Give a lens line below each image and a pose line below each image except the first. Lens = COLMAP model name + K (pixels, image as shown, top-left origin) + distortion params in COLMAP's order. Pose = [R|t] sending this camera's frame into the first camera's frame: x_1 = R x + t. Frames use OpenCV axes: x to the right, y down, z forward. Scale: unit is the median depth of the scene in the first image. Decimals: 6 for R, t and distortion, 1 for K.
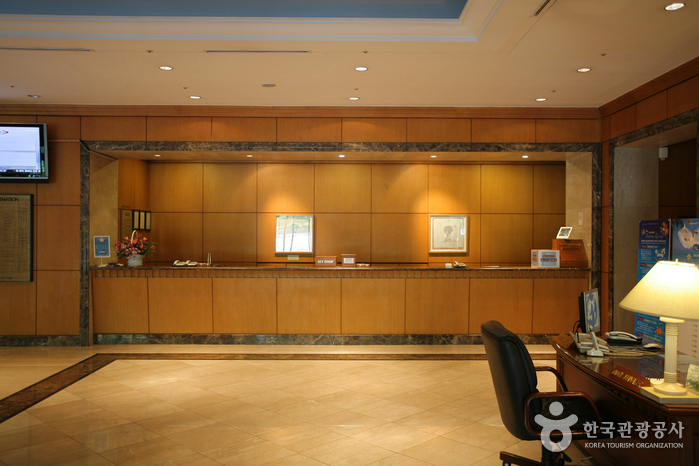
lens RADIAL K [[662.8, 0, 348.8], [0, 662.8, 233.8], [0, 0, 1]] dist [0.019693, 0.000000]
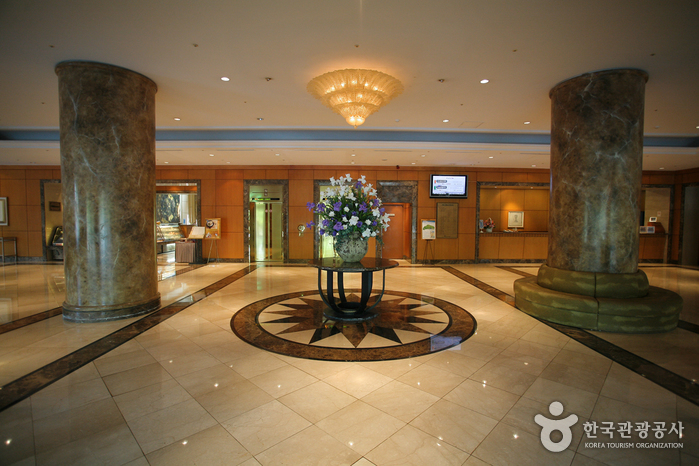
lens RADIAL K [[339.9, 0, 349.6], [0, 339.9, 230.6], [0, 0, 1]] dist [-0.005720, -0.000394]
pose [[0.999299, 0.003024, 0.037312, -0.900773], [-0.004299, 0.999407, 0.034151, 0.001918], [-0.037187, -0.034287, 0.998720, -0.249939]]
